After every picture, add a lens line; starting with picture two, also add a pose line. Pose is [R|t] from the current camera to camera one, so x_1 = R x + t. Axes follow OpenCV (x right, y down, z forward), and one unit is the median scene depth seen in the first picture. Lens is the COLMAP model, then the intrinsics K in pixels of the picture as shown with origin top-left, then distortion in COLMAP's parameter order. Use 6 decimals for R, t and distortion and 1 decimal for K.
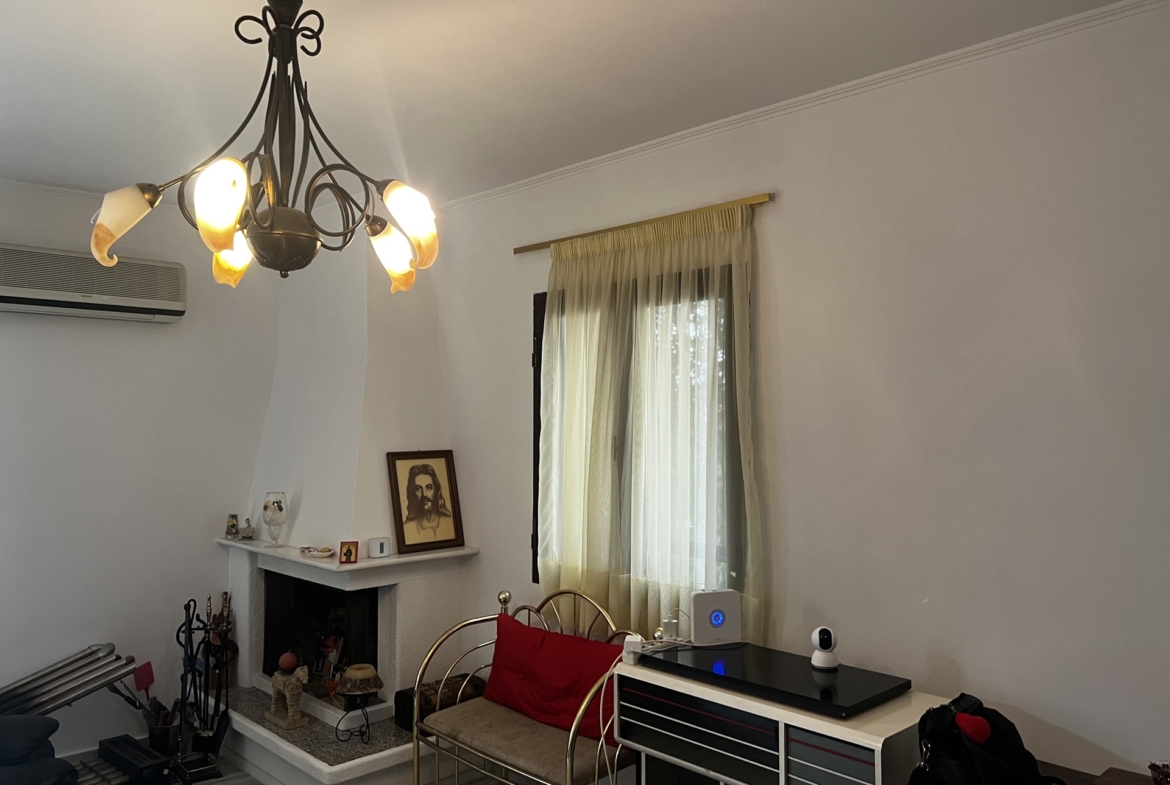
lens RADIAL K [[876.9, 0, 585.0], [0, 876.9, 392.5], [0, 0, 1]] dist [0.105689, -0.153618]
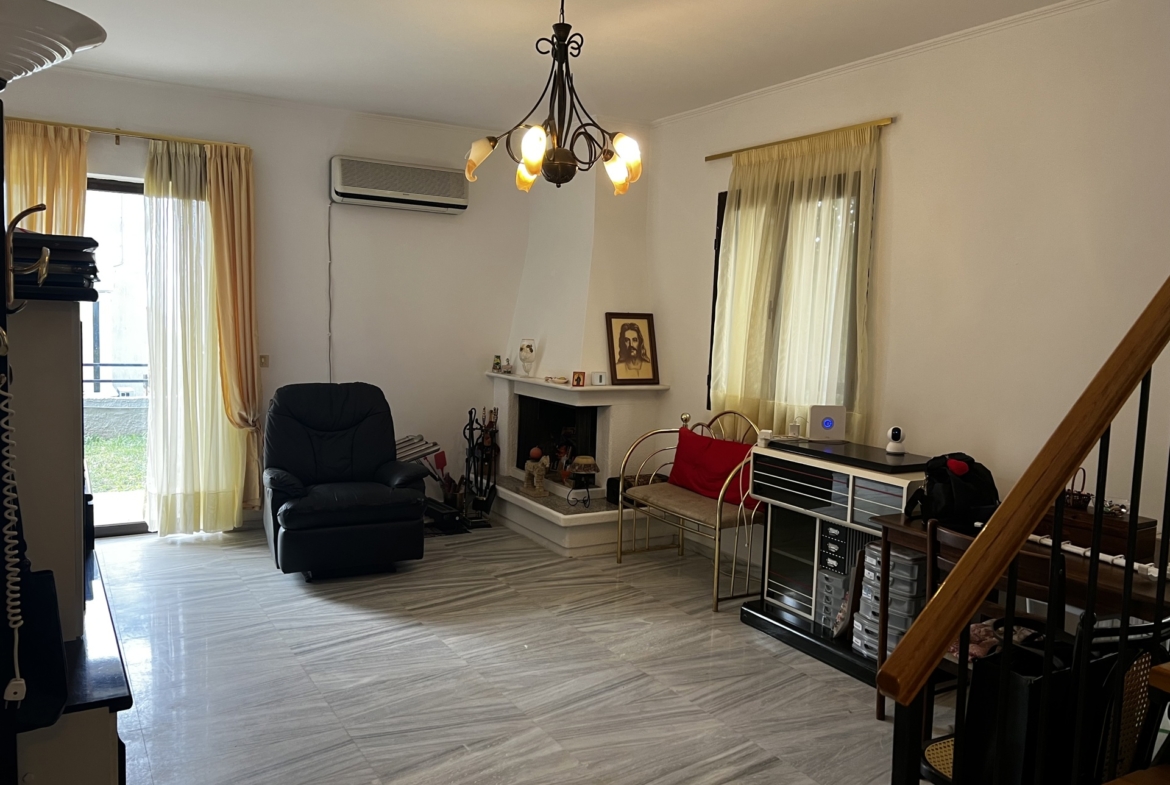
lens RADIAL K [[876.9, 0, 585.0], [0, 876.9, 392.5], [0, 0, 1]] dist [0.105689, -0.153618]
pose [[0.970918, 0.054728, -0.233072, 0.076157], [-0.027510, 0.992577, 0.118469, 0.034635], [0.237826, -0.108612, 0.965216, -0.372354]]
